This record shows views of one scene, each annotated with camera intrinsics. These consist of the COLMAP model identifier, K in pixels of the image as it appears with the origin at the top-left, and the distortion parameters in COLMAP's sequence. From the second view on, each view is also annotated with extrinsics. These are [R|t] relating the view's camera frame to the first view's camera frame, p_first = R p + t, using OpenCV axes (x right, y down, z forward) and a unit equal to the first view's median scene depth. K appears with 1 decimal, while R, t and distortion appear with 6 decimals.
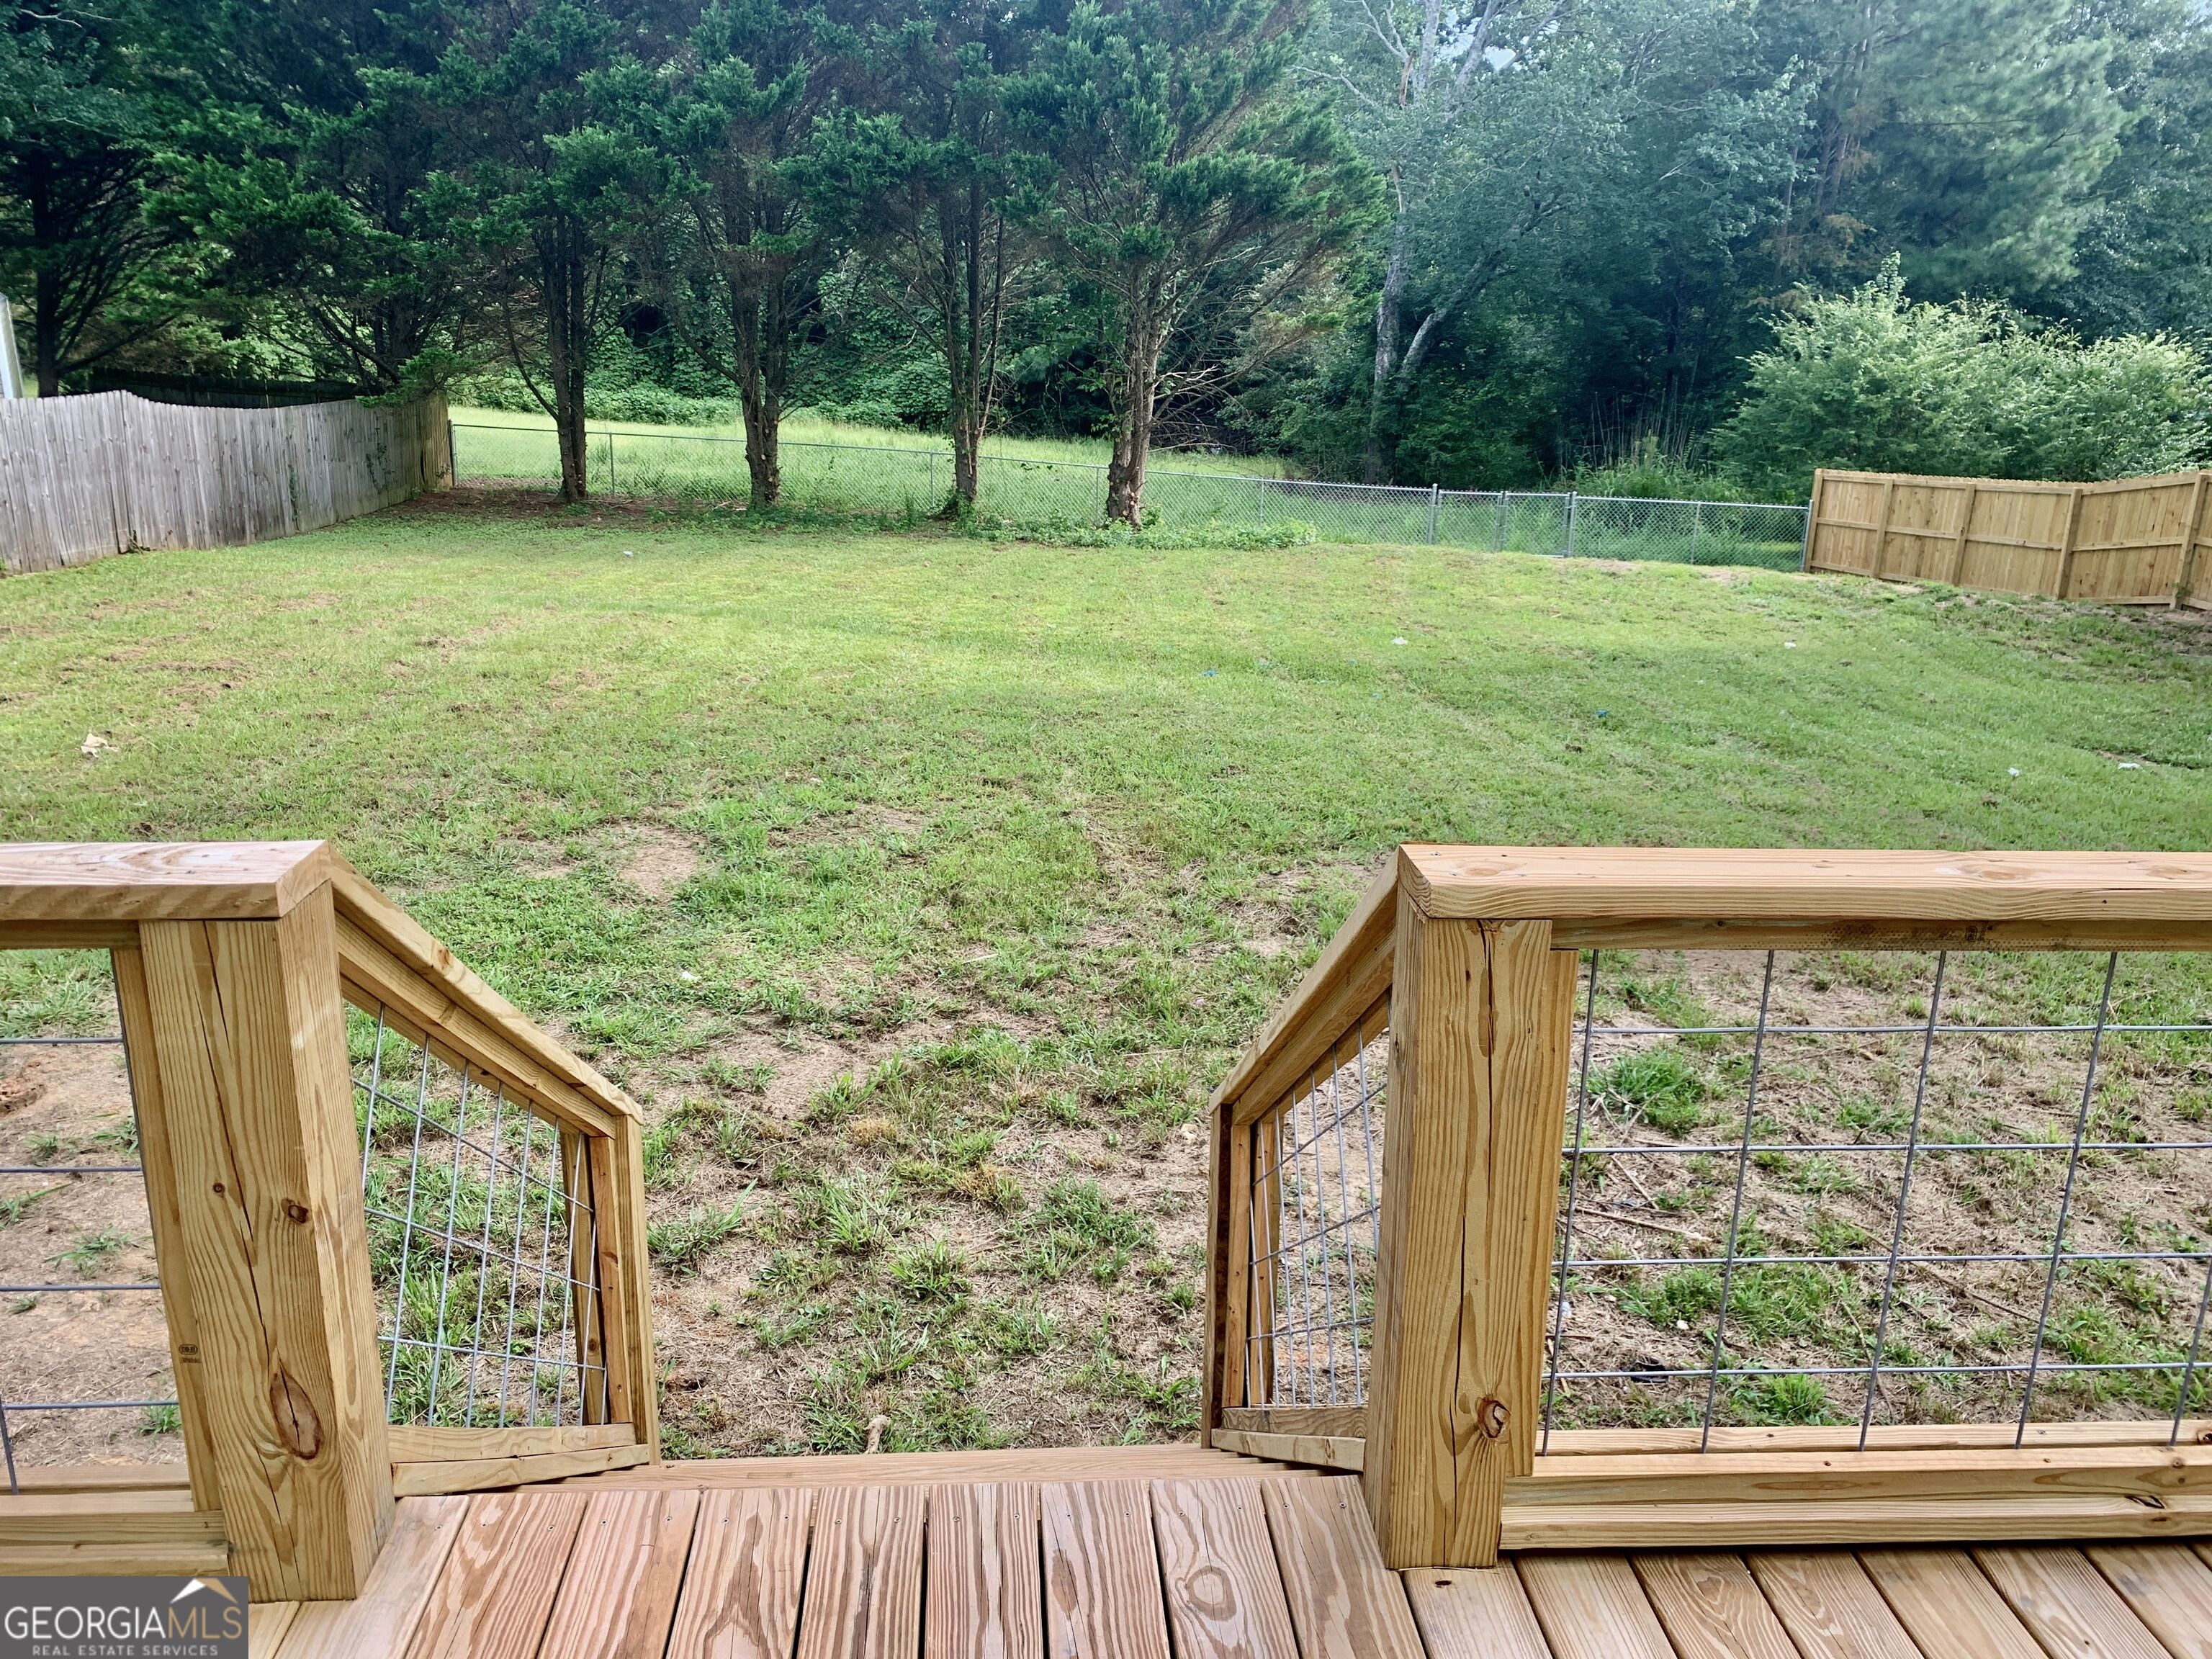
lens RADIAL K [[1714.9, 0, 1106.0], [0, 1714.9, 829.5], [0, 0, 1]] dist [0.064892, -0.072812]
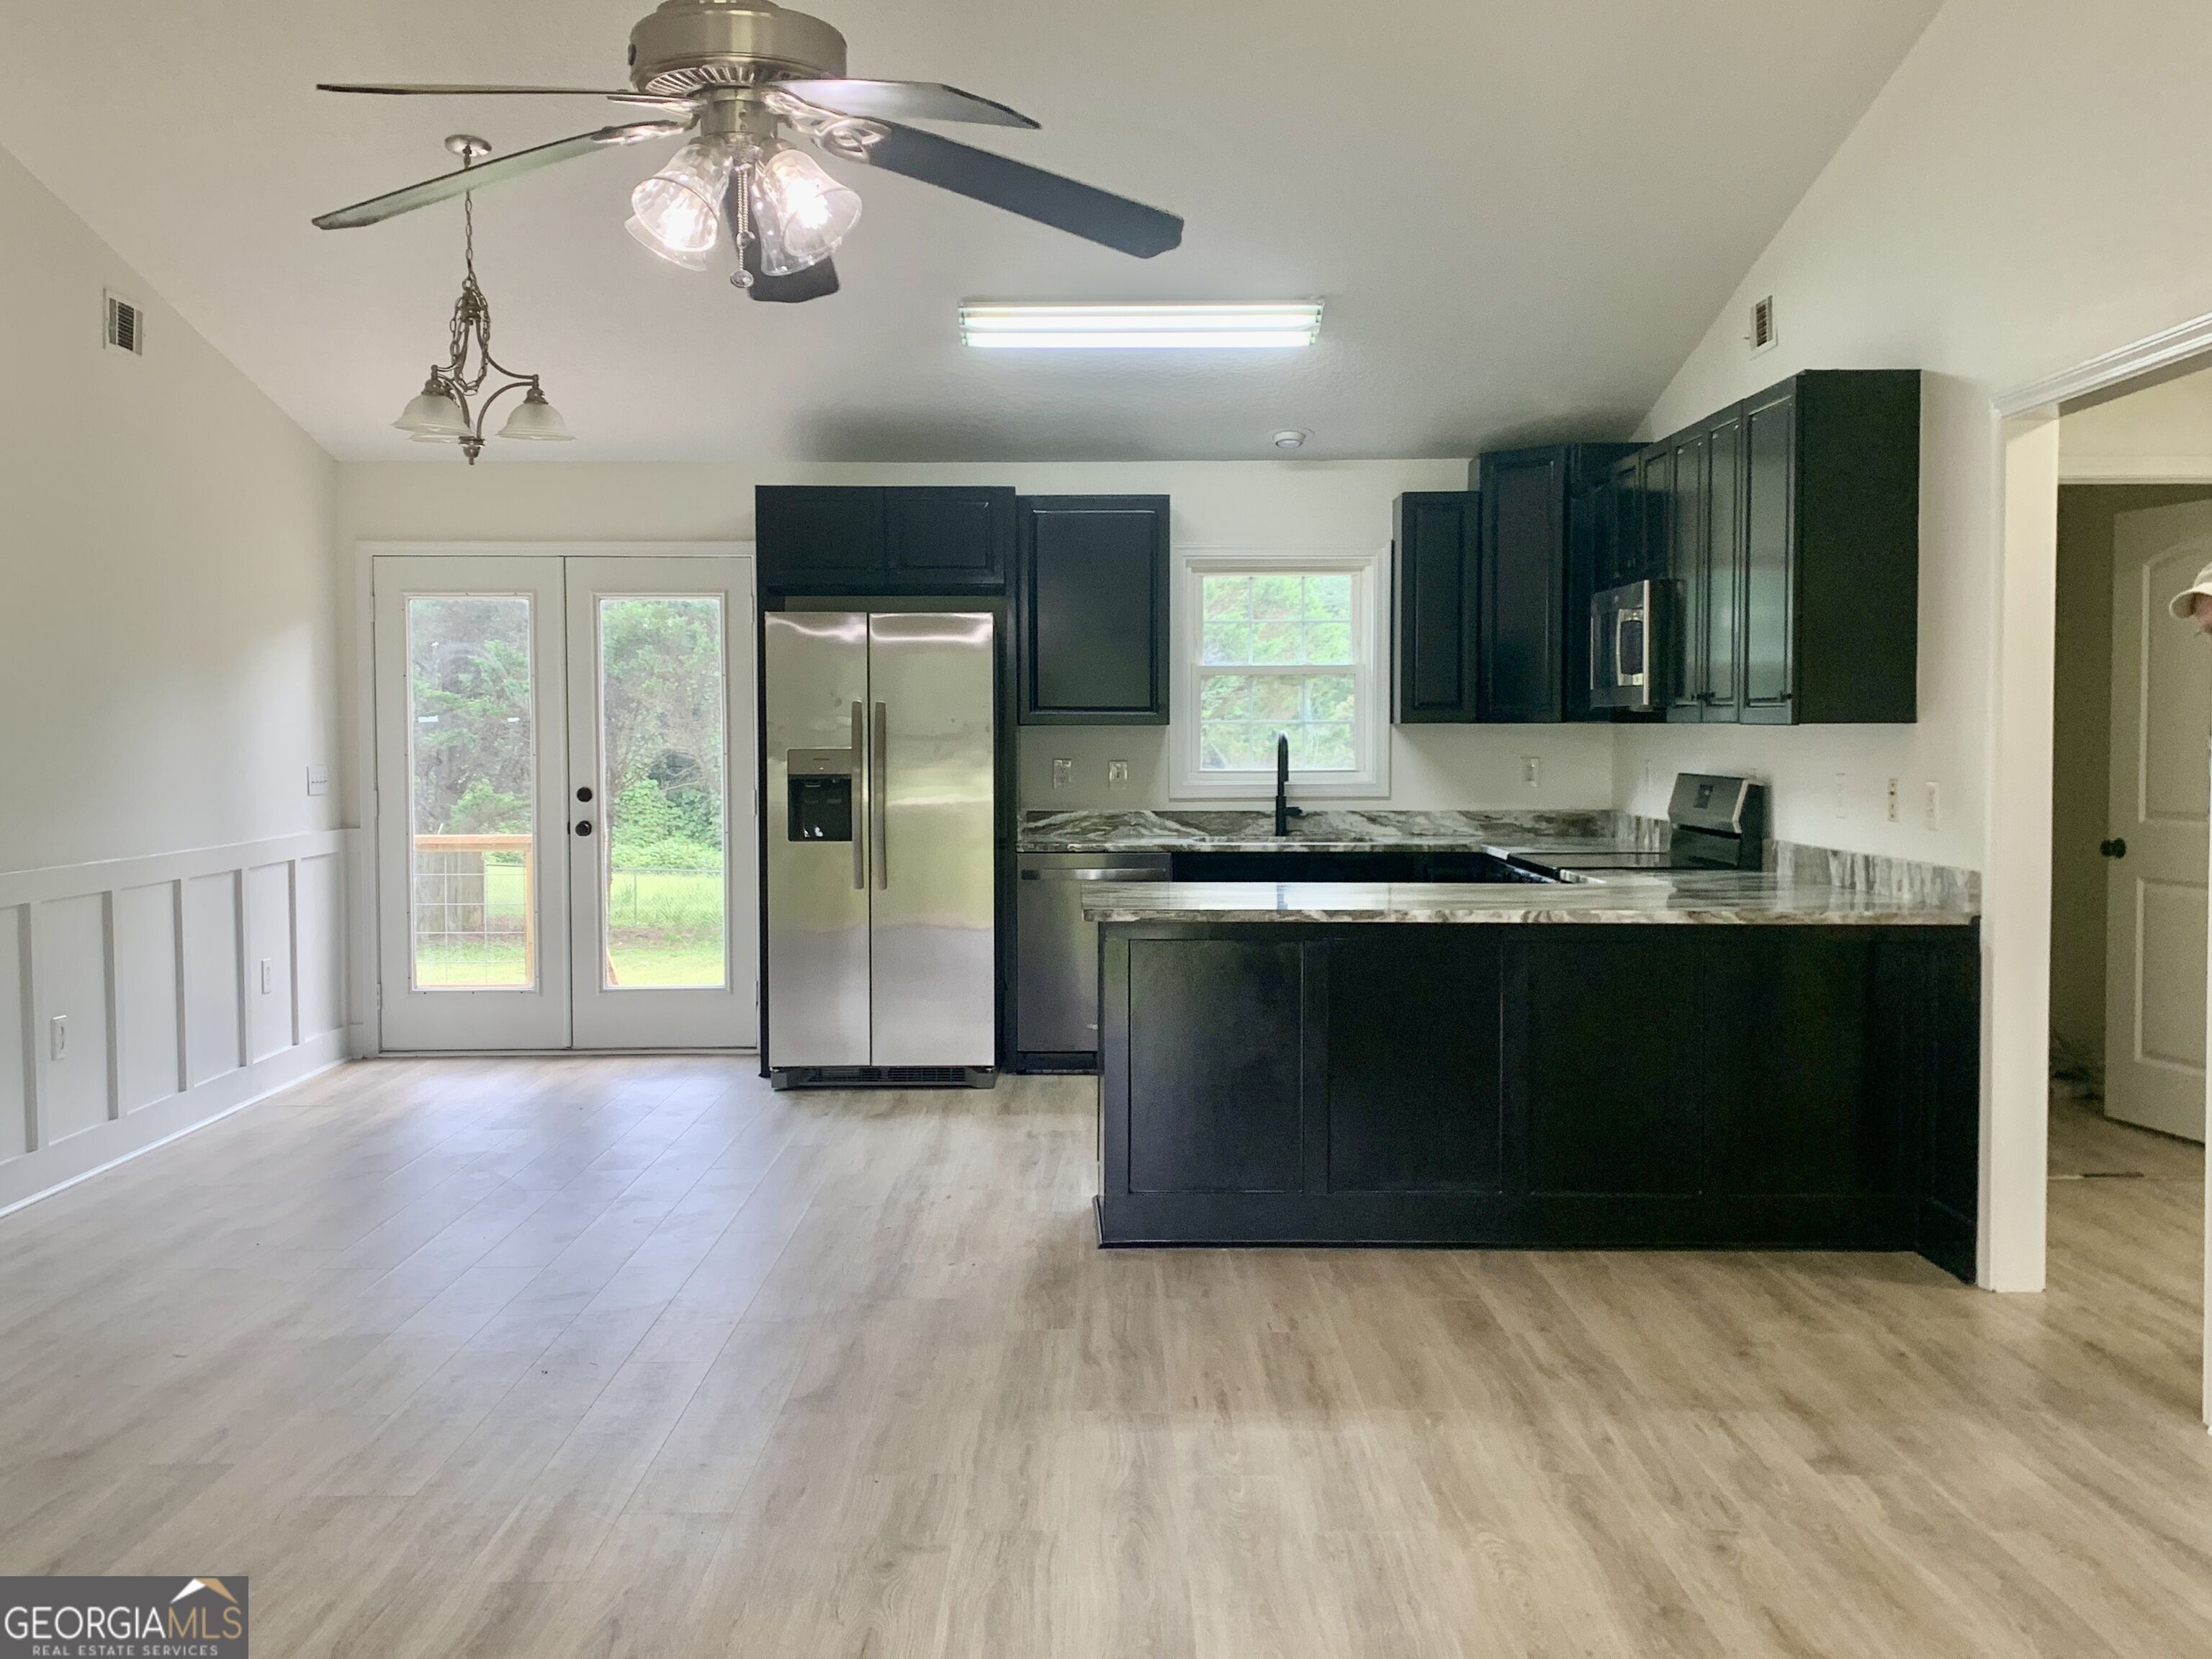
lens RADIAL K [[2160.2, 0, 1106.0], [0, 2160.2, 829.5], [0, 0, 1]] dist [0.099495, -0.334065]
pose [[0.998007, -0.022191, -0.059072, 0.098444], [0.006478, 0.967211, -0.253892, 0.107761], [0.062769, 0.253003, 0.965427, -0.331711]]
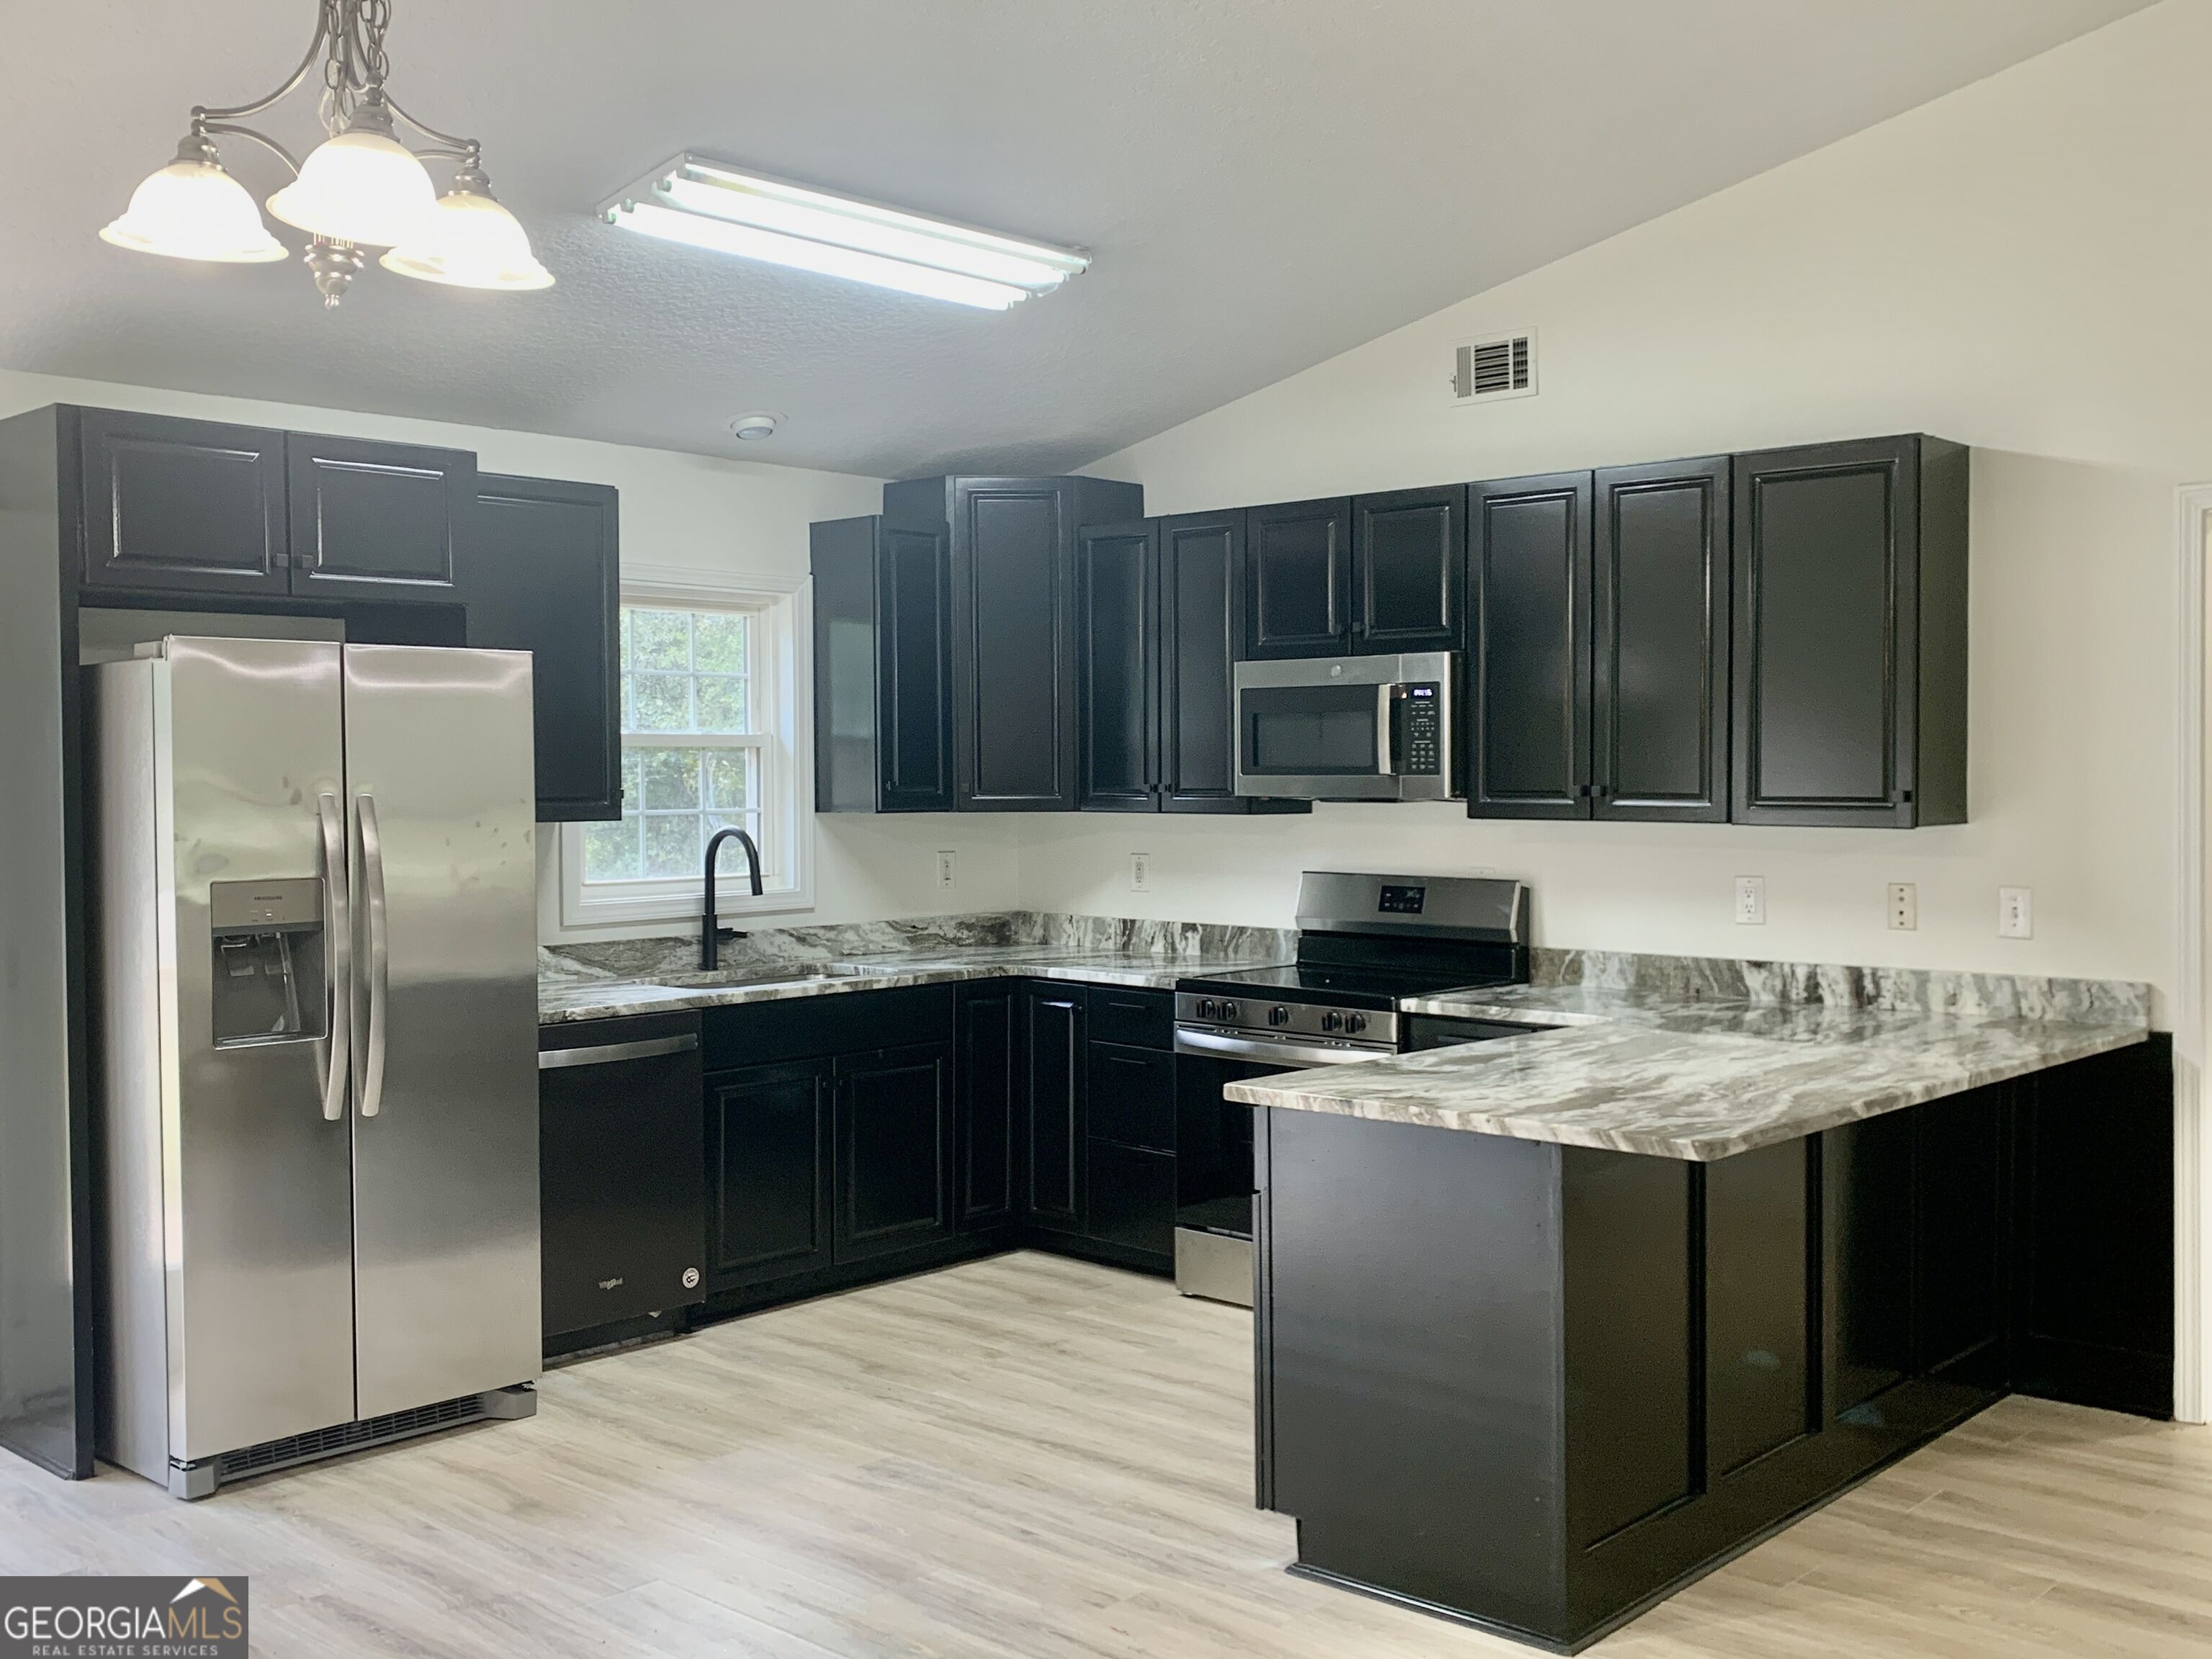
lens RADIAL K [[2154.3, 0, 1106.0], [0, 2154.3, 829.5], [0, 0, 1]] dist [0.133148, -0.325263]
pose [[0.729747, -0.046279, 0.682150, -0.023603], [0.224414, 0.958645, -0.175035, 0.063059], [-0.645839, 0.280815, 0.709954, -0.217221]]
